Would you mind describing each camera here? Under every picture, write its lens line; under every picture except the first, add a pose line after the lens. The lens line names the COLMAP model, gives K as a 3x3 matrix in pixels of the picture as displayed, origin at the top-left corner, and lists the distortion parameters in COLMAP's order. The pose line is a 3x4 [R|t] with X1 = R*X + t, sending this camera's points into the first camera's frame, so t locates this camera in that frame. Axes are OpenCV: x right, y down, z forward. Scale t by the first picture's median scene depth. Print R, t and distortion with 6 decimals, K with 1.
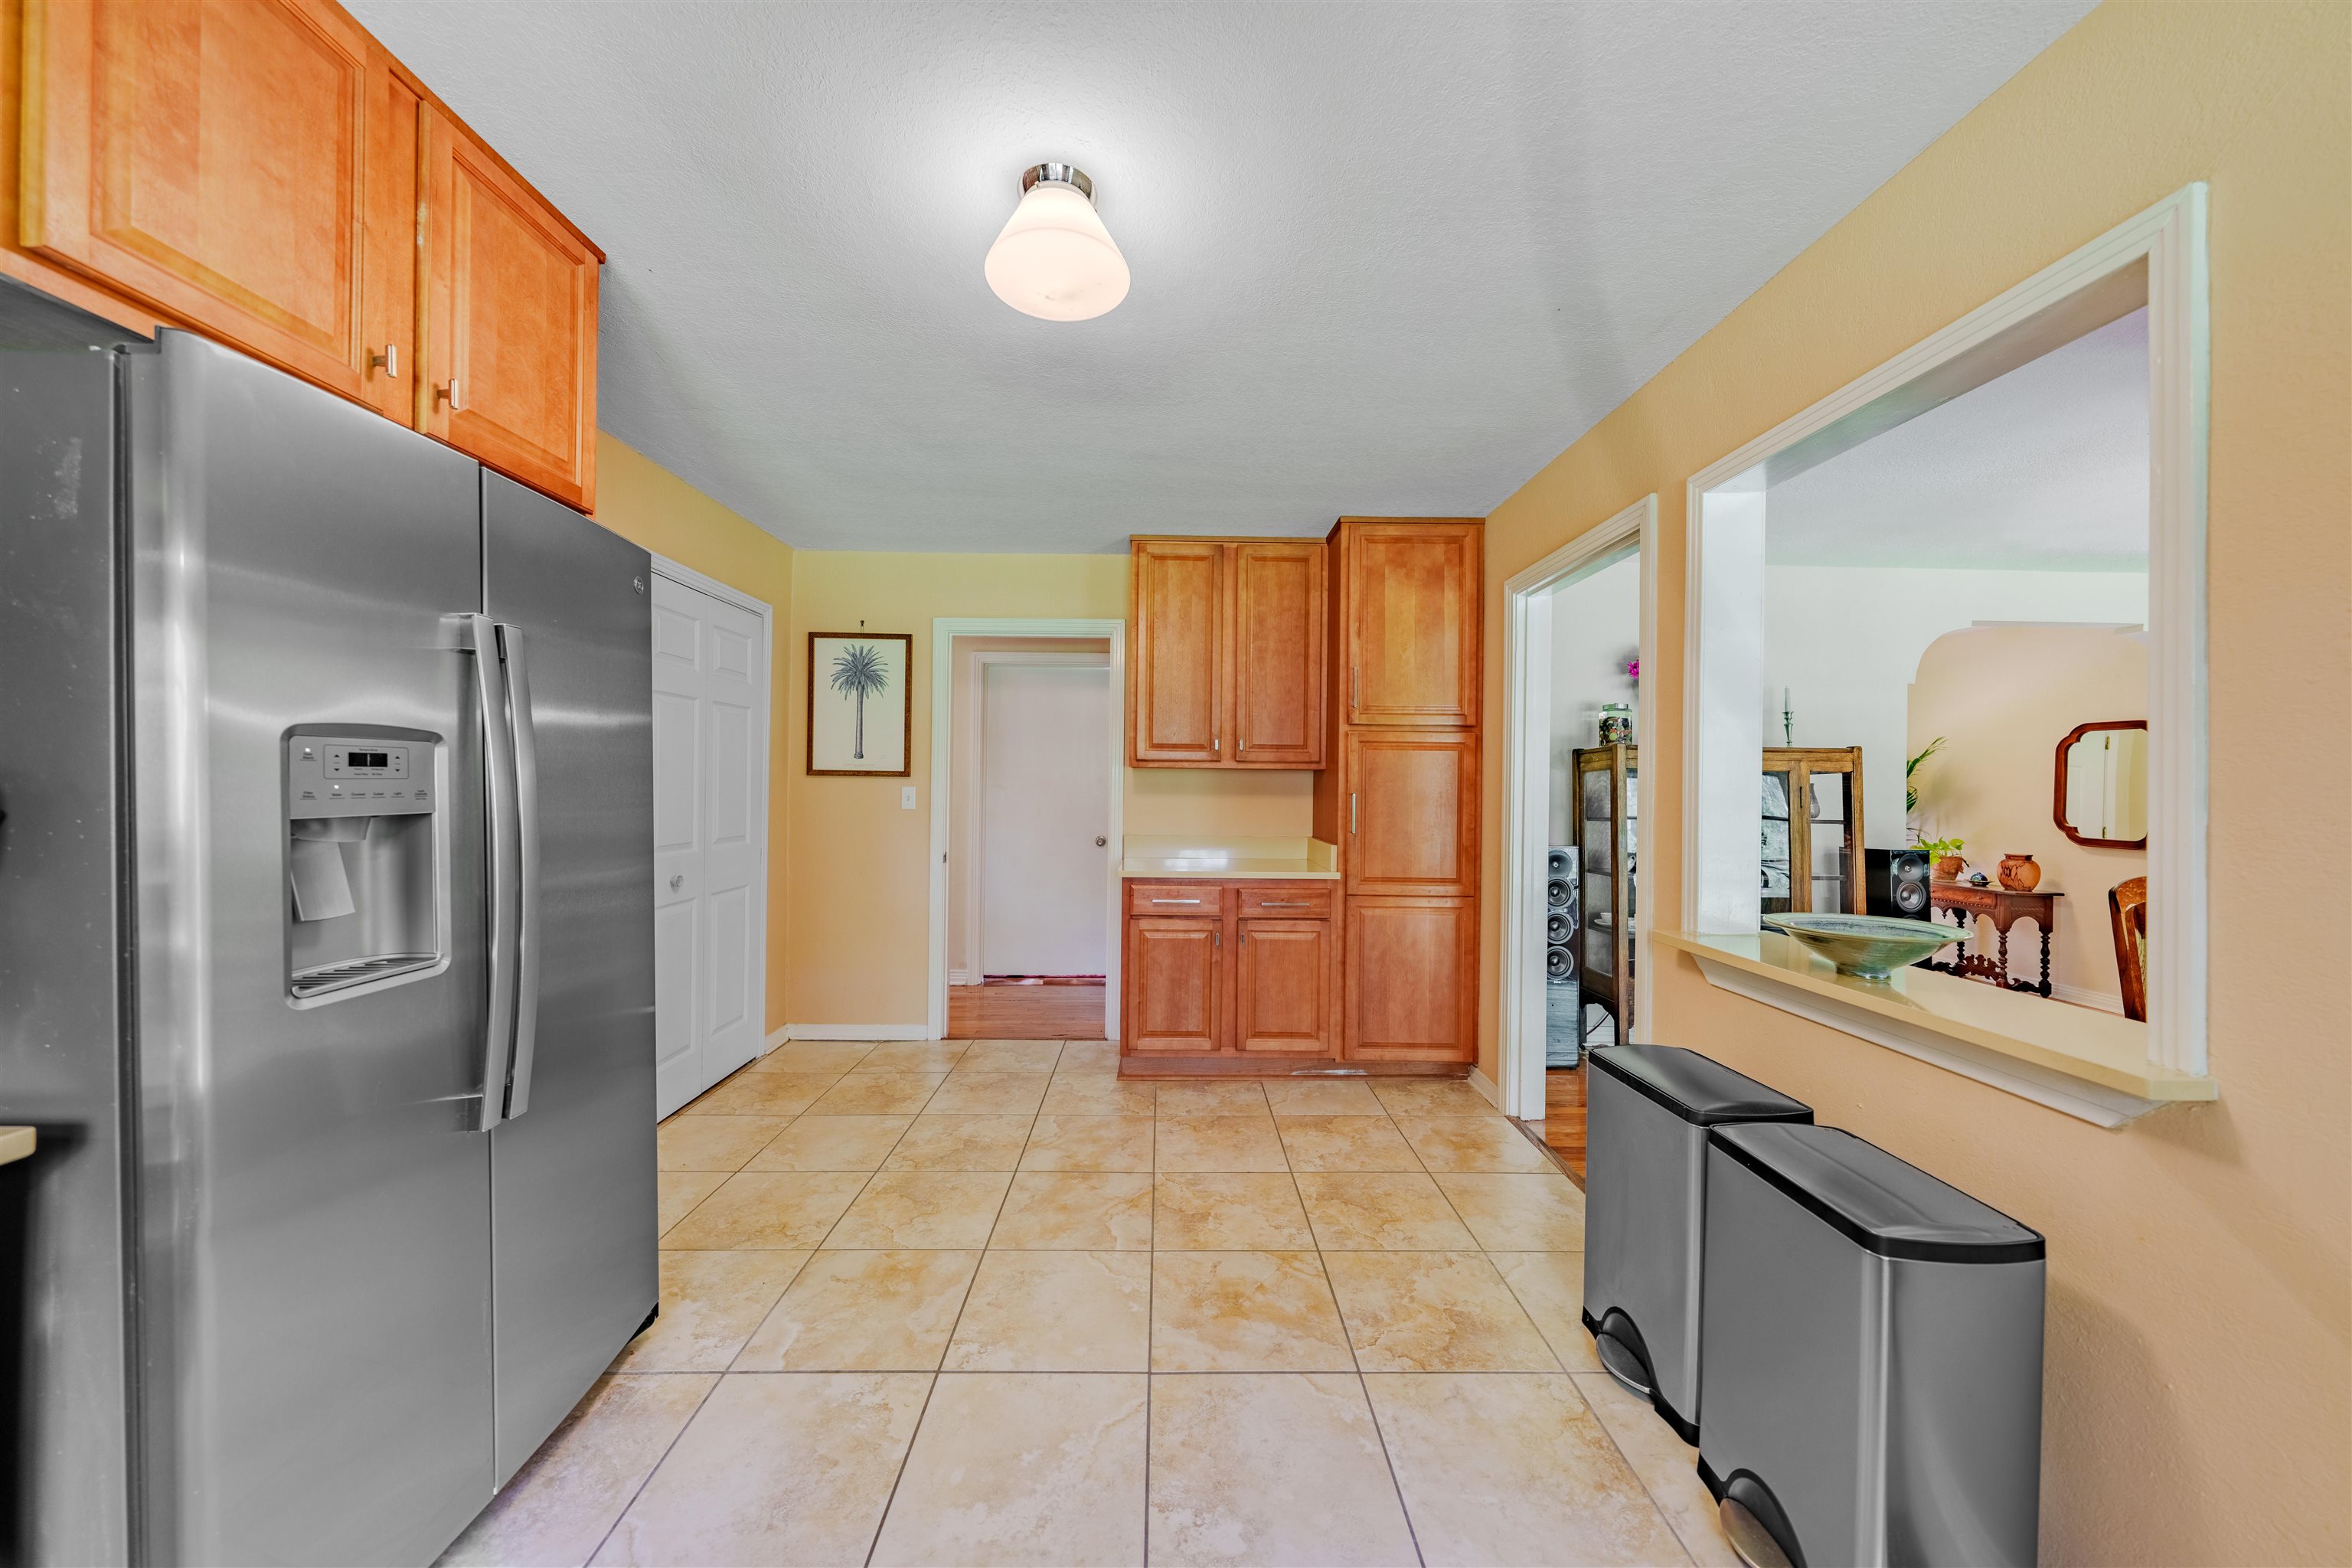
lens RADIAL K [[810.5, 0, 1178.8], [0, 810.5, 779.4], [0, 0, 1]] dist [-0.000249, -0.000134]
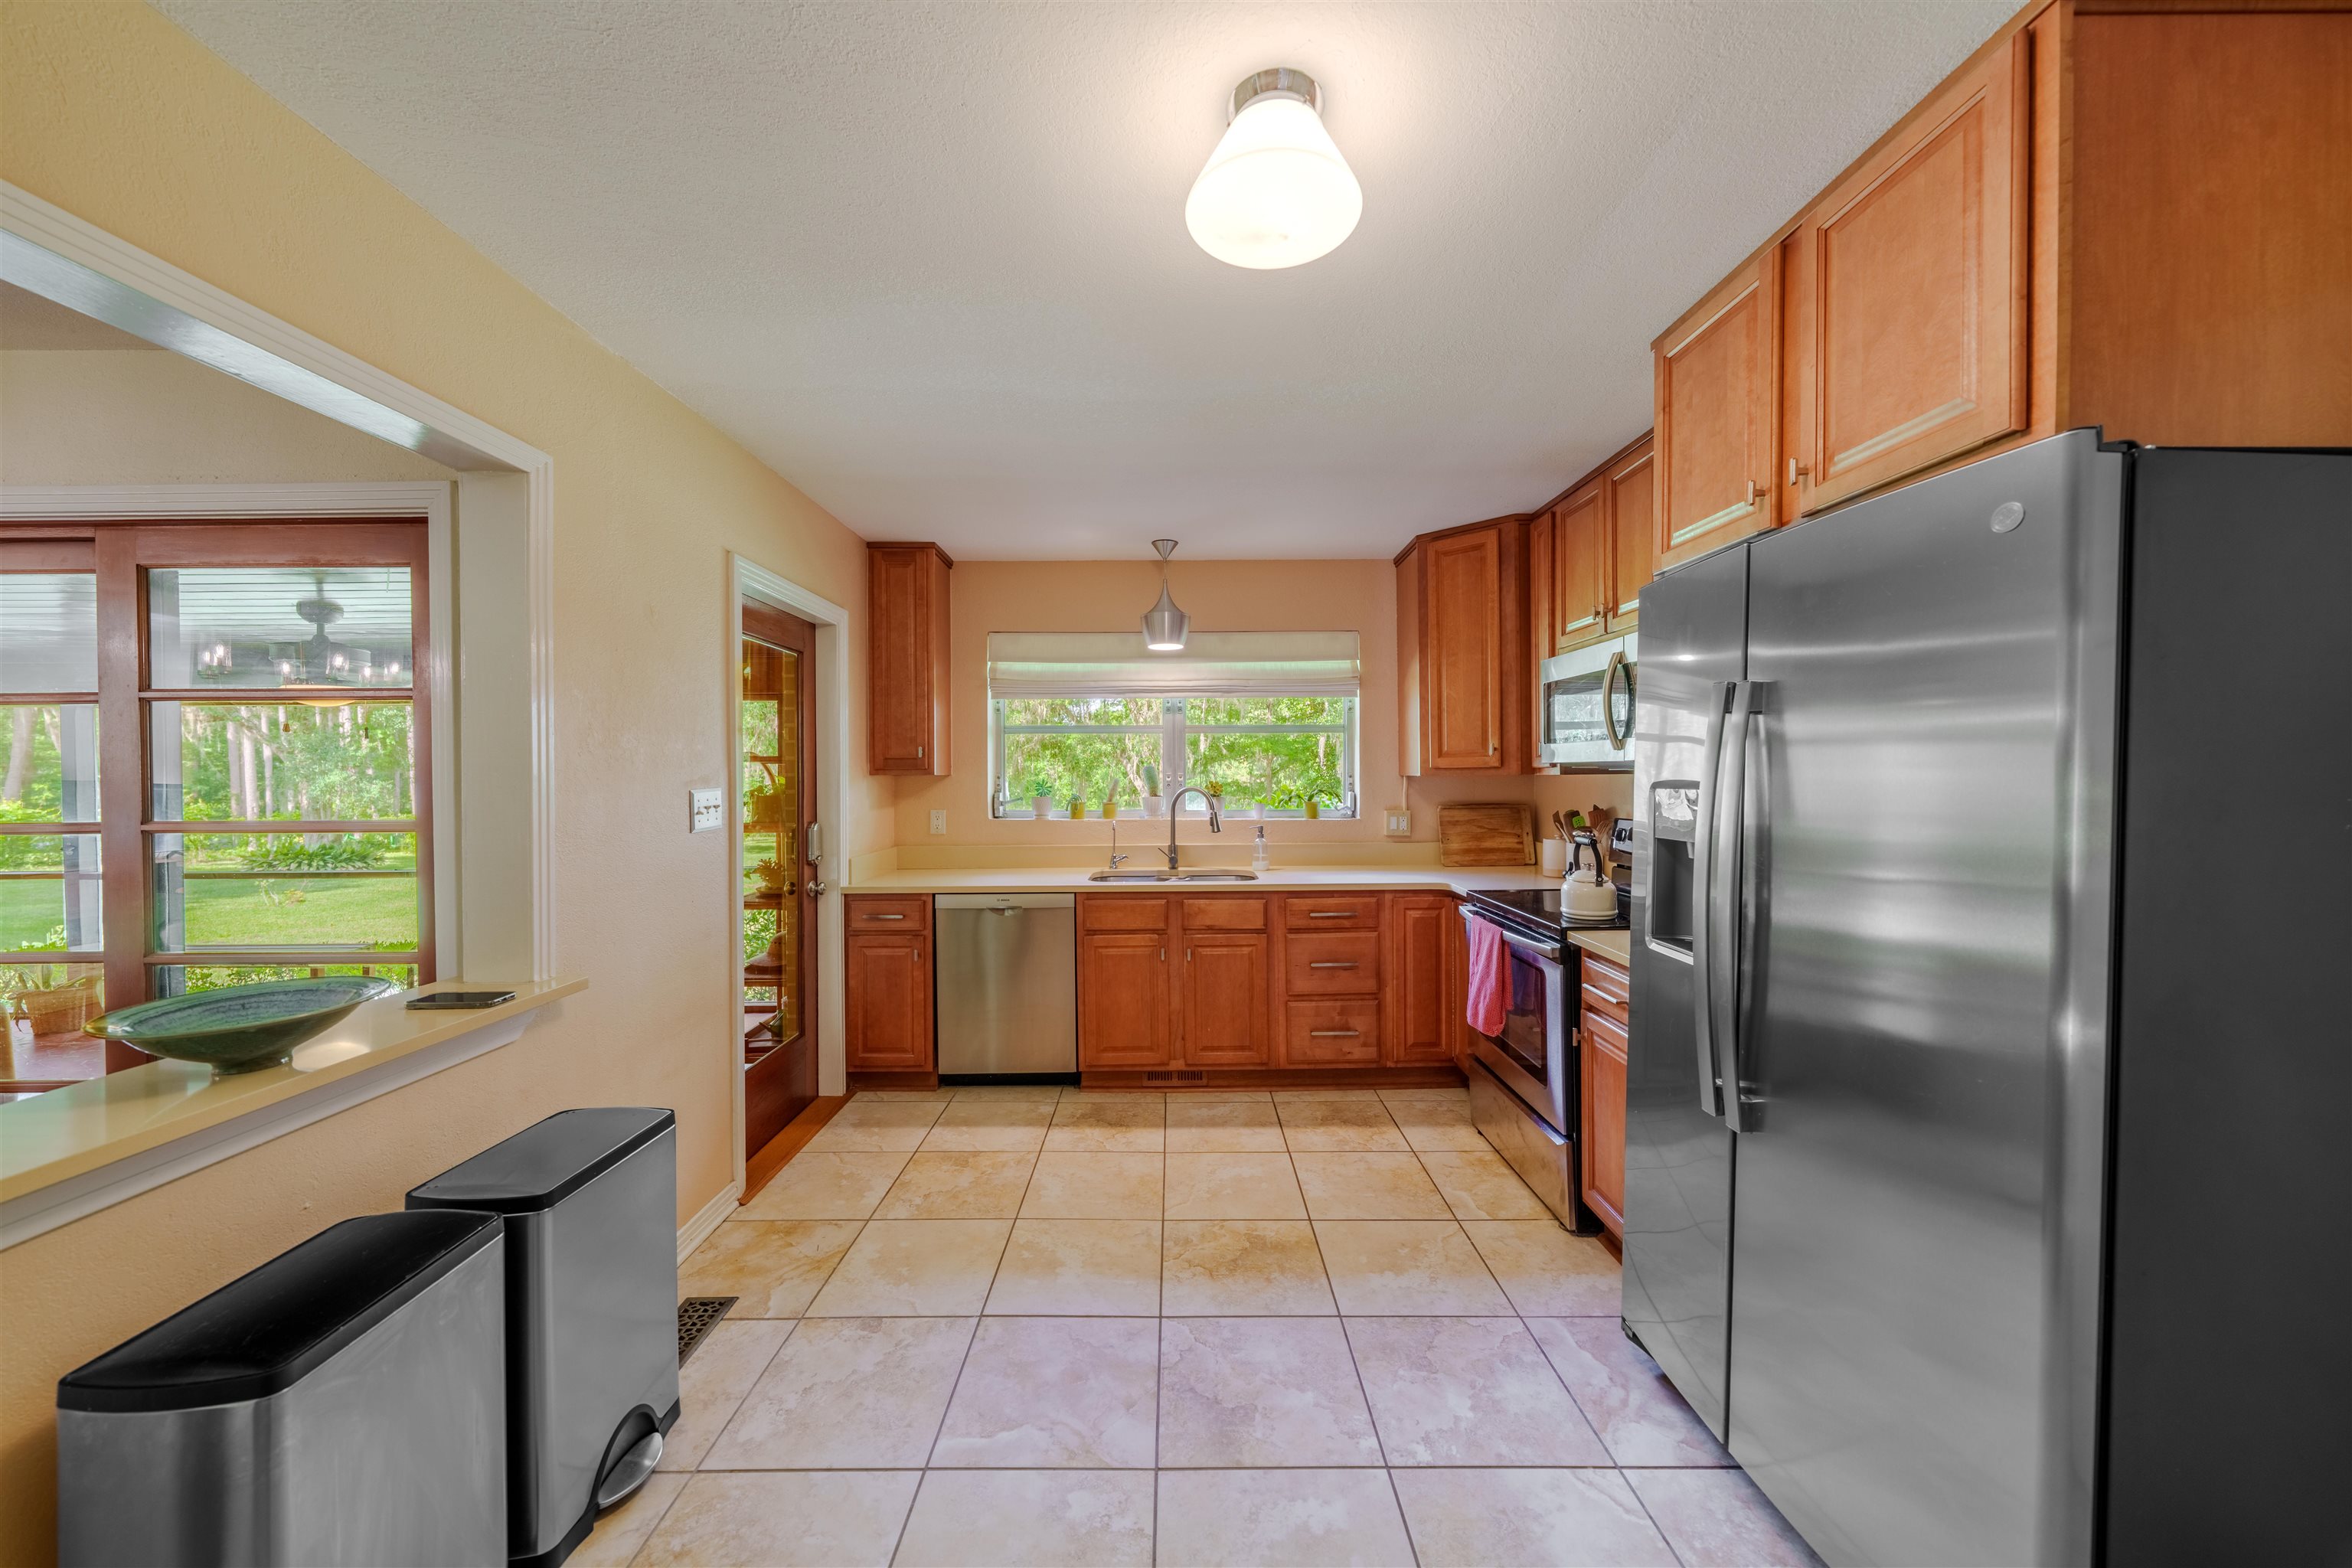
lens RADIAL K [[810.5, 0, 1178.8], [0, 810.5, 779.4], [0, 0, 1]] dist [-0.000249, -0.000134]
pose [[-0.999897, -0.008071, 0.011836, -0.053152], [-0.007974, 0.999935, 0.008174, -0.035150], [-0.011901, 0.008079, -0.999897, 1.410925]]
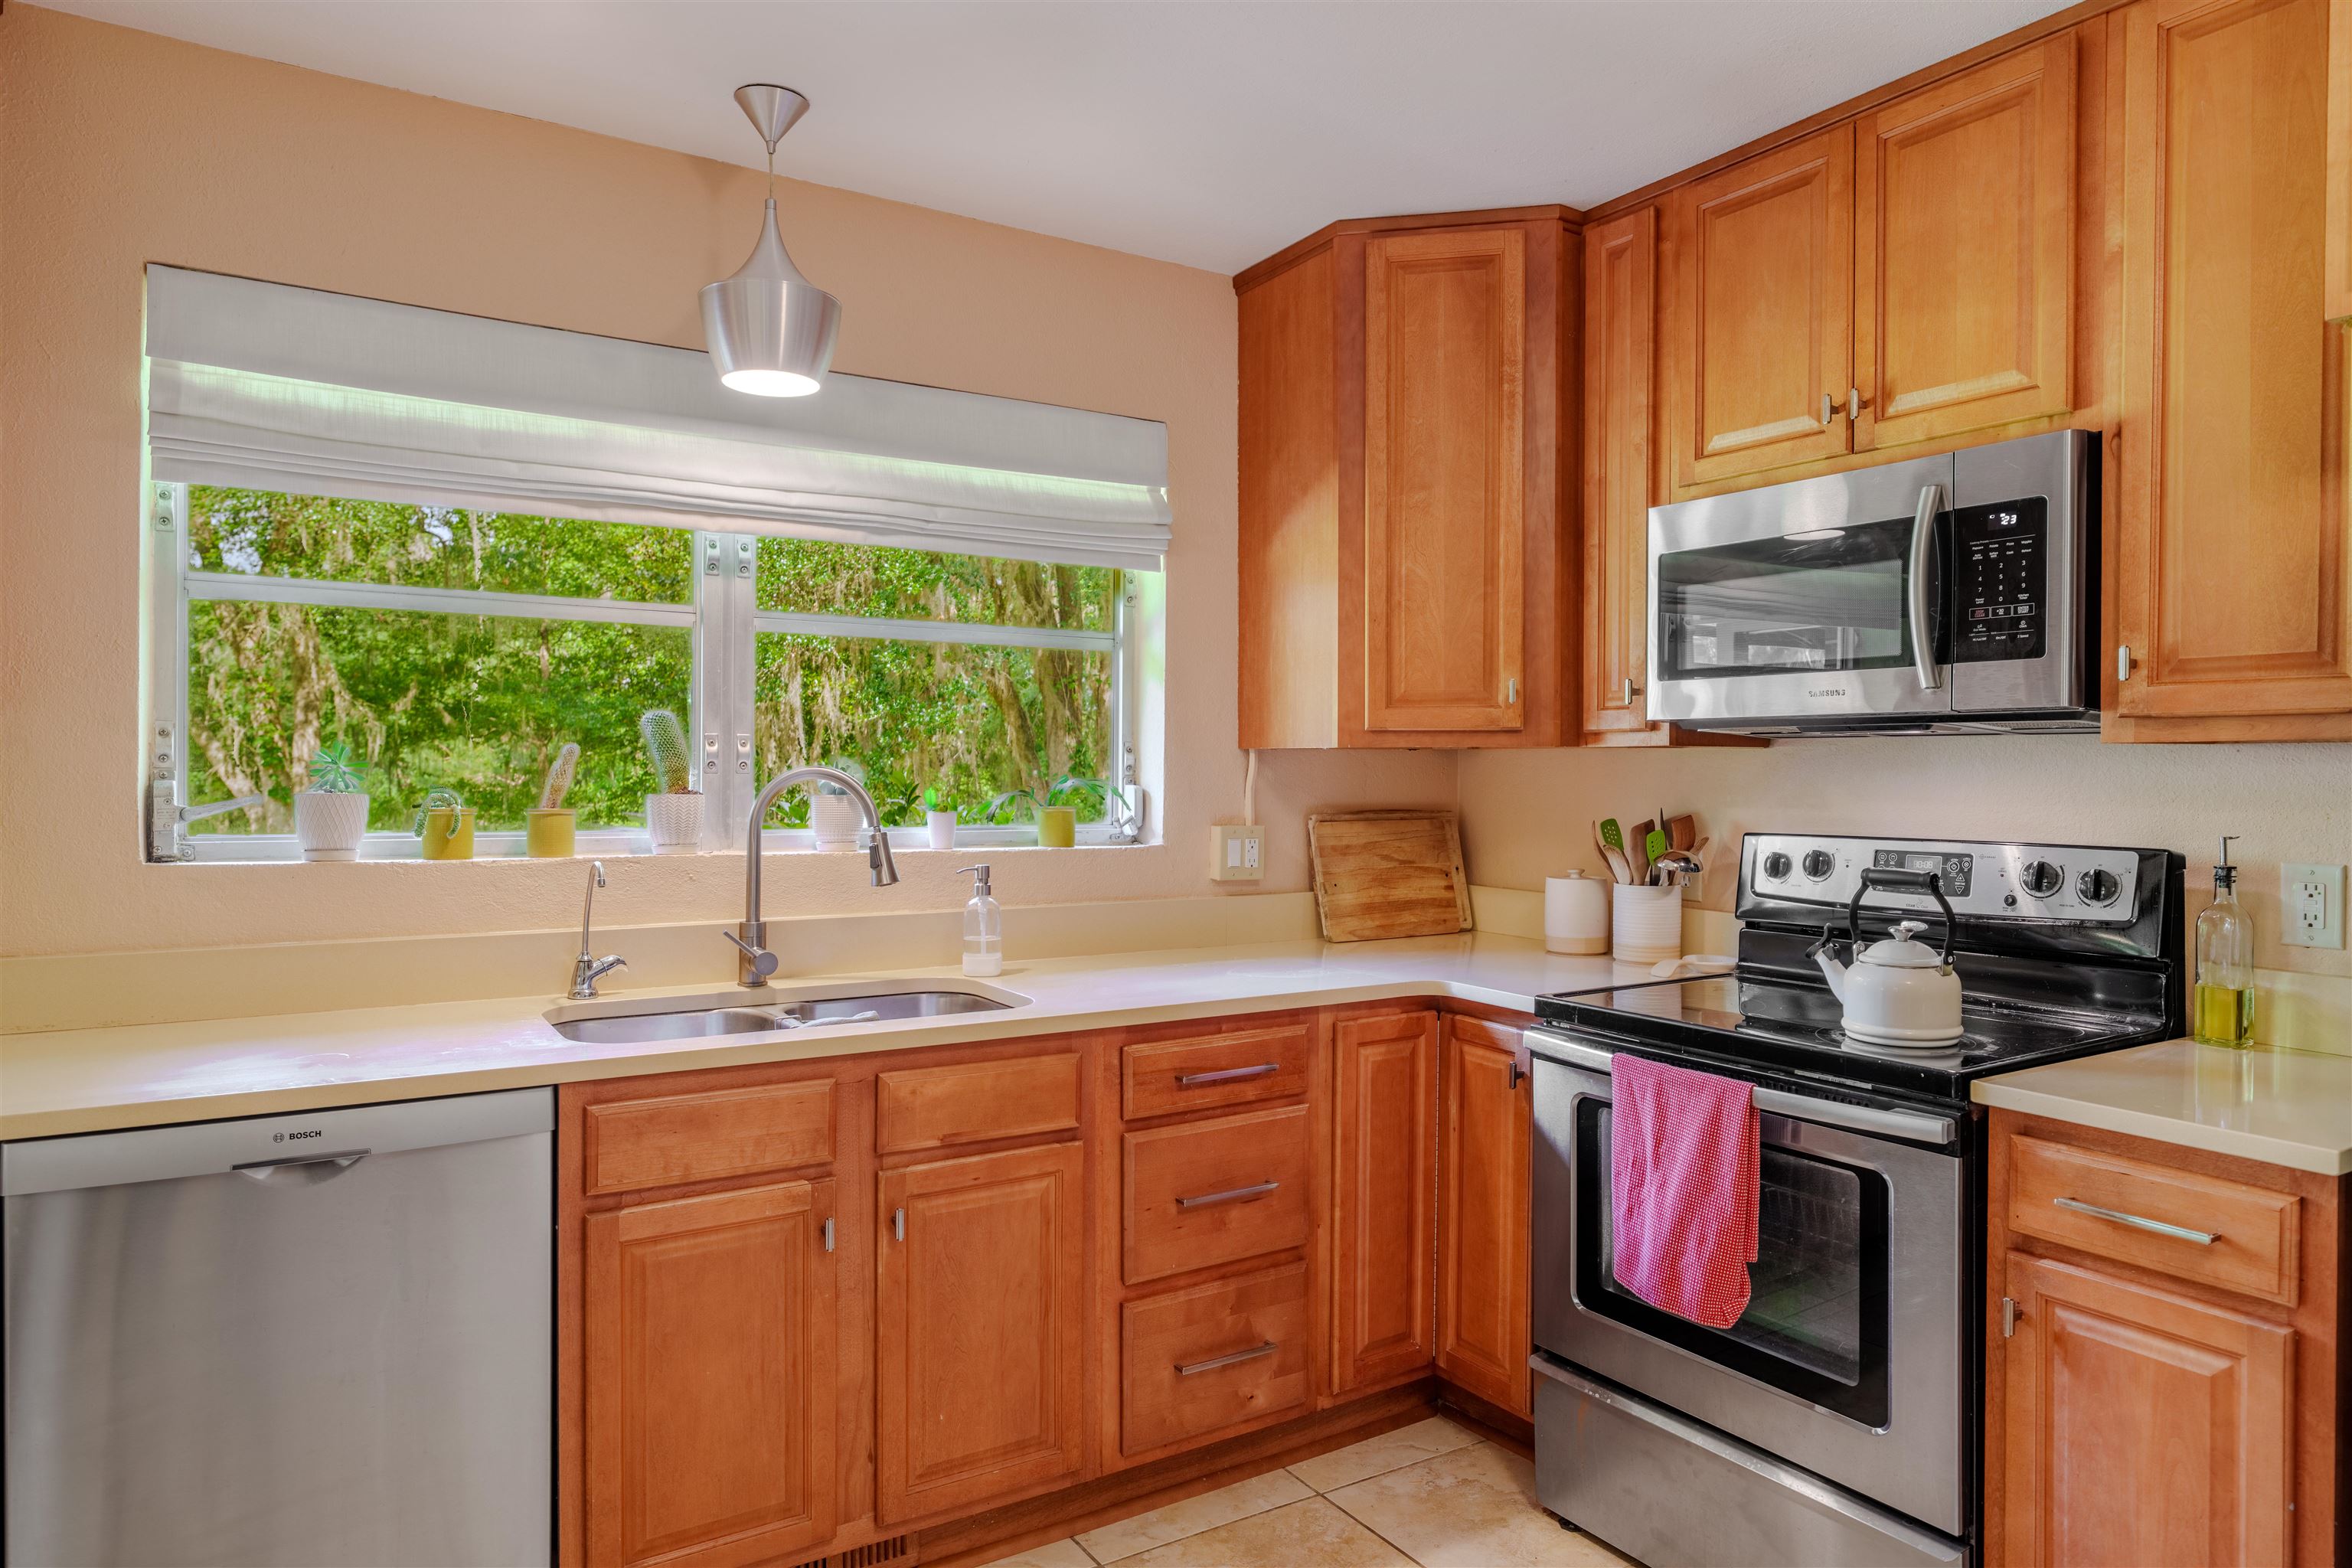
lens RADIAL K [[1434.0, 0, 1185.6], [0, 1434.0, 781.2], [0, 0, 1]] dist [0.001541, 0.000996]
pose [[-0.857959, -0.015520, -0.513483, 0.310348], [-0.018149, 0.999835, 0.000104, 0.003899], [0.513397, 0.009408, -0.858100, 0.776012]]
